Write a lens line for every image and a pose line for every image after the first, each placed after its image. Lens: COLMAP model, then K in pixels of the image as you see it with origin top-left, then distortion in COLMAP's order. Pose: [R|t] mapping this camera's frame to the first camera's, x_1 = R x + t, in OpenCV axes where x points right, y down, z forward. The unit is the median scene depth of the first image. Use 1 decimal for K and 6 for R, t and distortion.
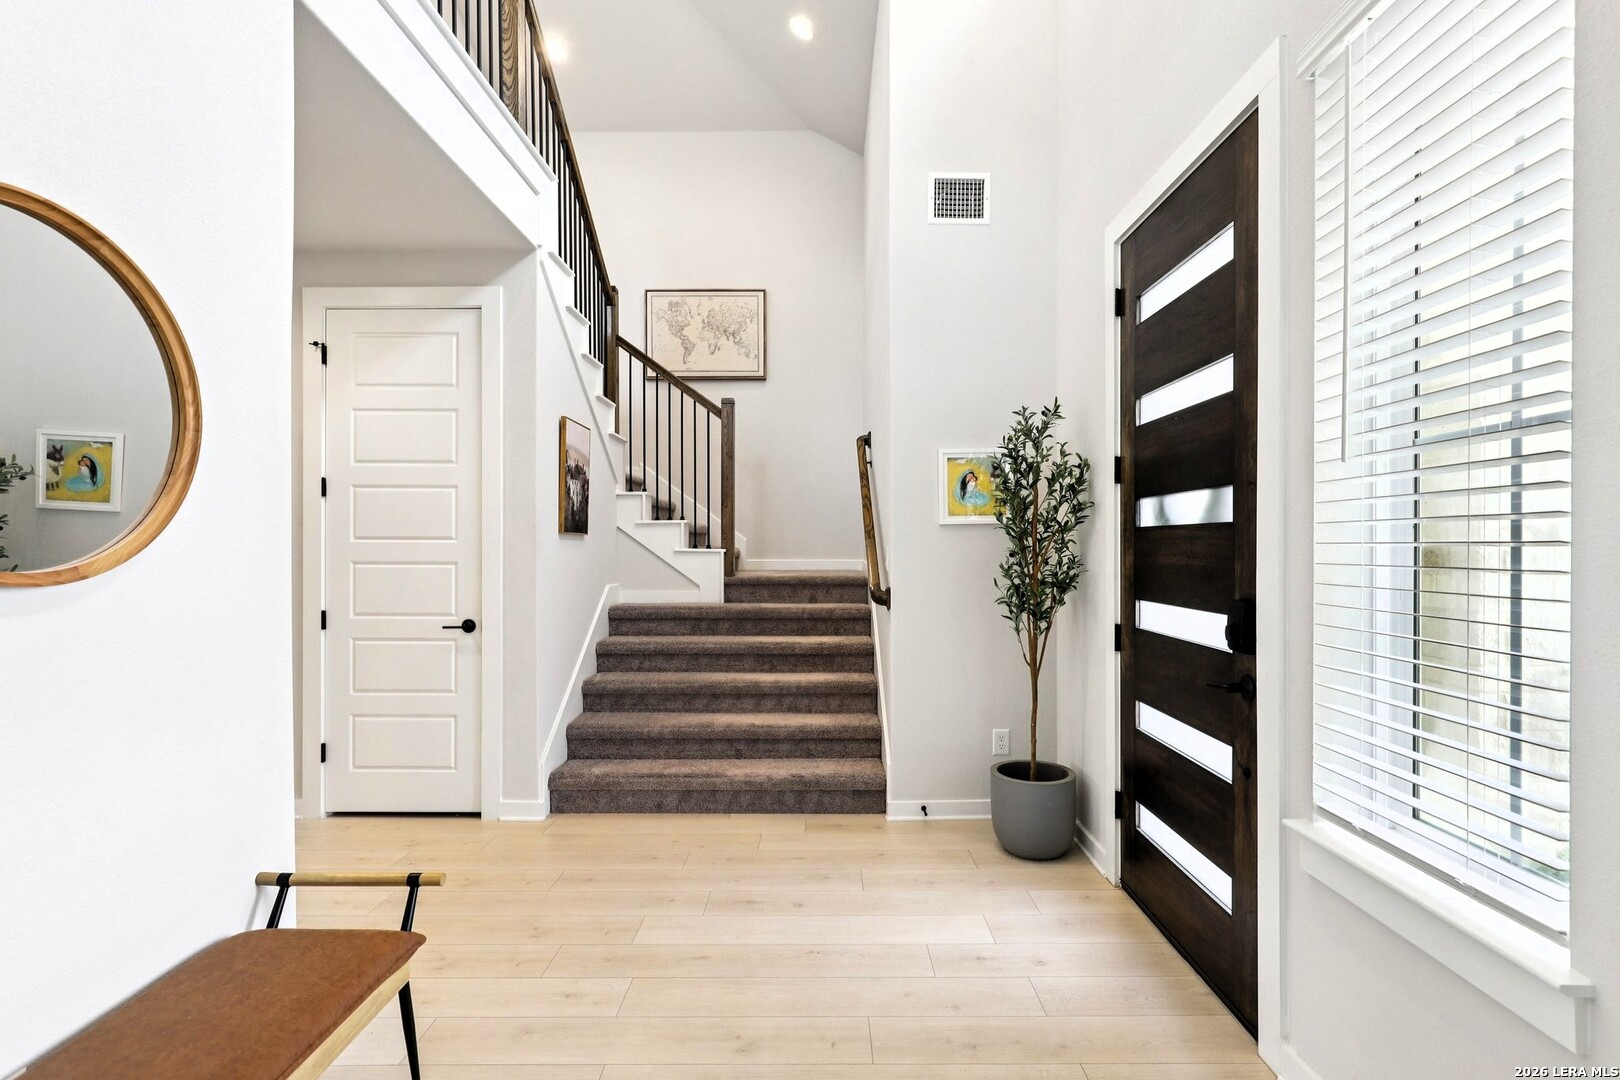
lens RADIAL K [[746.5, 0, 822.8], [0, 746.5, 550.4], [0, 0, 1]] dist [-0.020423, 0.006386]
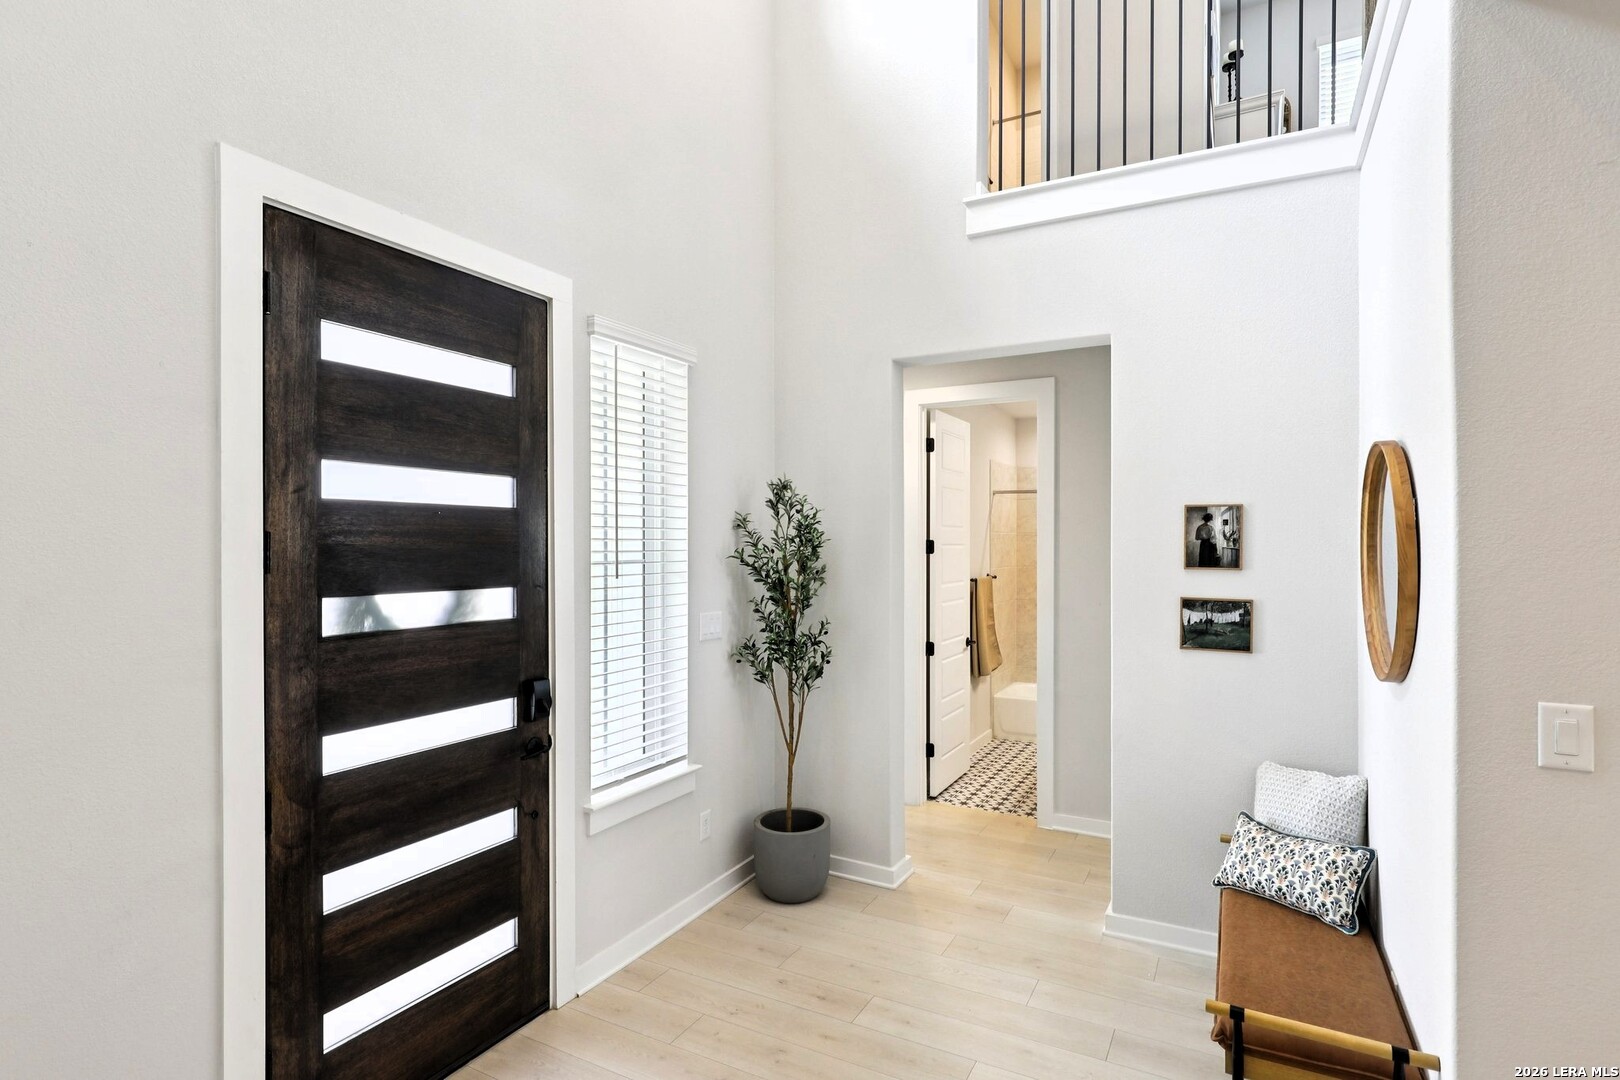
lens RADIAL K [[746.5, 0, 822.8], [0, 746.5, 550.4], [0, 0, 1]] dist [-0.020423, 0.006386]
pose [[-0.871249, -0.018137, 0.490506, -0.490979], [-0.014234, 0.999830, 0.011687, -0.180839], [-0.490635, 0.003200, -0.871359, 1.887661]]
